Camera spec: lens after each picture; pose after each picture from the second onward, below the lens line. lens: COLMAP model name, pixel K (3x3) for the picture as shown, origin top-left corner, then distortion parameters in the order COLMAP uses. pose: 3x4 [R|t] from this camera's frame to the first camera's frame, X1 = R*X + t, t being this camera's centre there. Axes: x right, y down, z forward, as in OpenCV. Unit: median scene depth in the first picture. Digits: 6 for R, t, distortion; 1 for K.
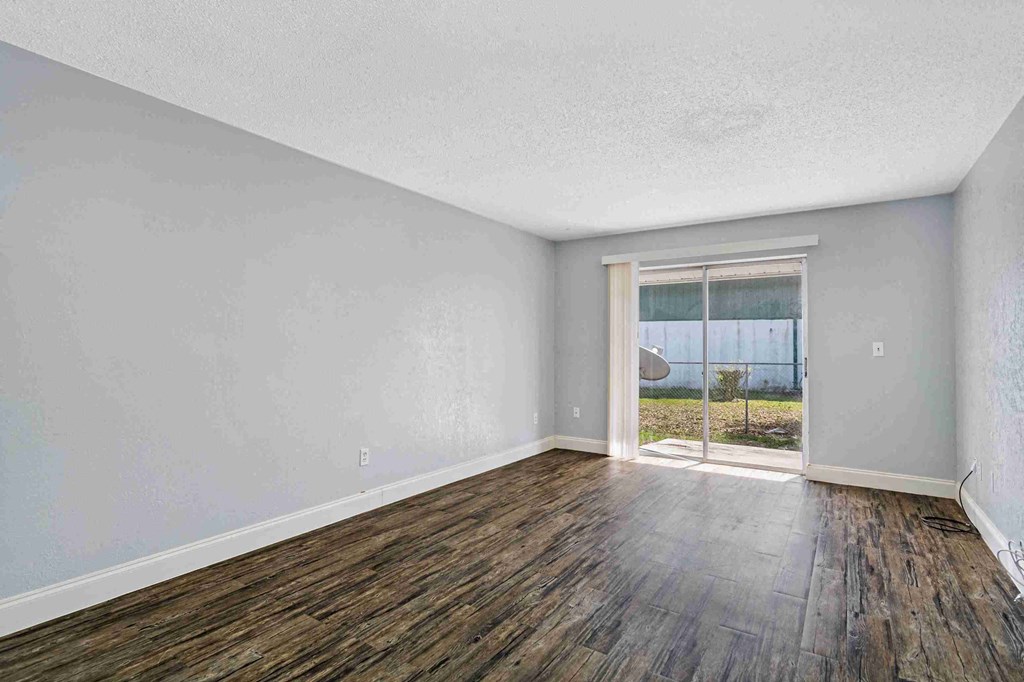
lens RADIAL K [[493.3, 0, 512.0], [0, 493.3, 341.0], [0, 0, 1]] dist [0.002637, 0.000927]
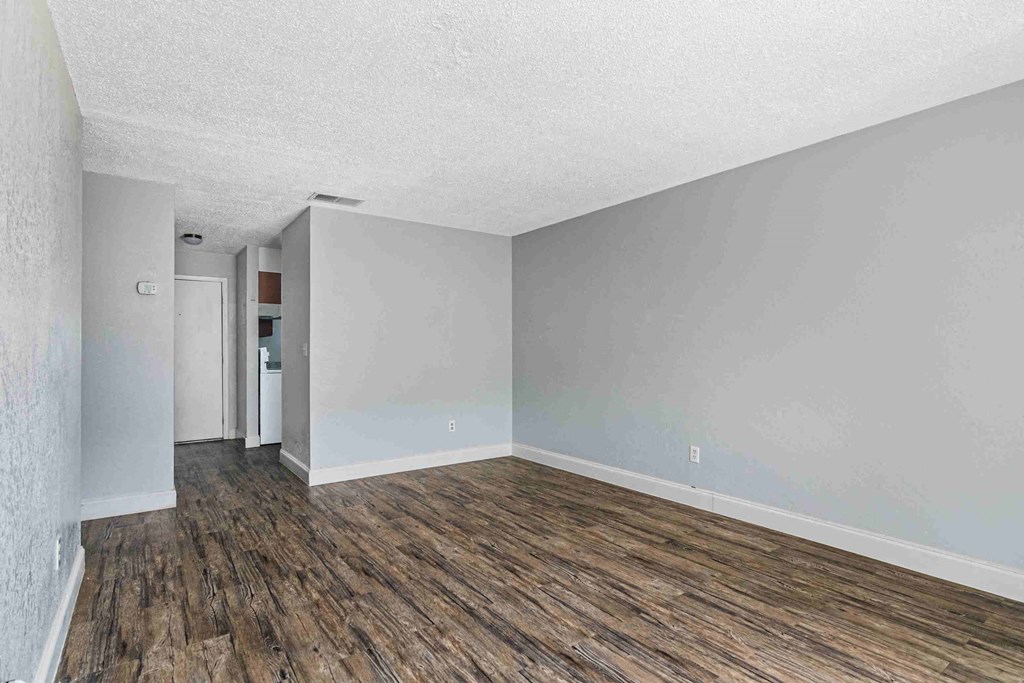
lens RADIAL K [[512.5, 0, 521.6], [0, 512.5, 344.8], [0, 0, 1]] dist [0.001656, 0.000473]
pose [[-0.331019, -0.011470, -0.943555, 1.097846], [0.014211, 0.999752, -0.017138, 0.025169], [0.943517, -0.019082, -0.330773, 1.331115]]
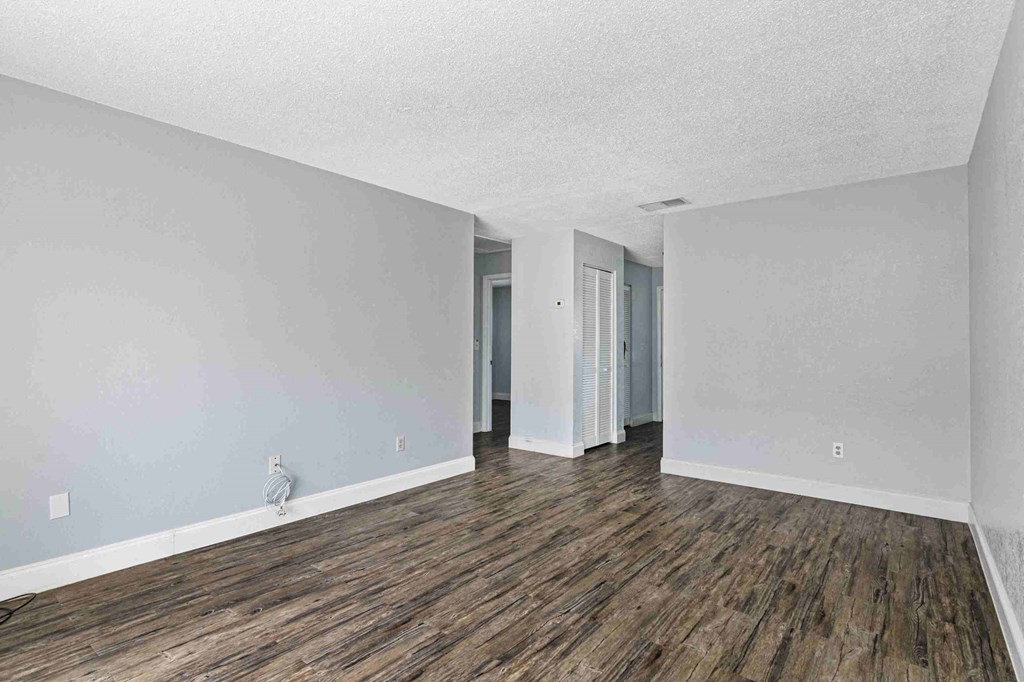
lens RADIAL K [[512.5, 0, 521.6], [0, 512.5, 344.3], [0, 0, 1]] dist [0.001656, 0.000473]
pose [[-0.997578, -0.007433, 0.069162, 0.162720], [-0.008463, 0.999857, -0.014608, 0.024161], [-0.069043, -0.015158, -0.997498, 1.942635]]
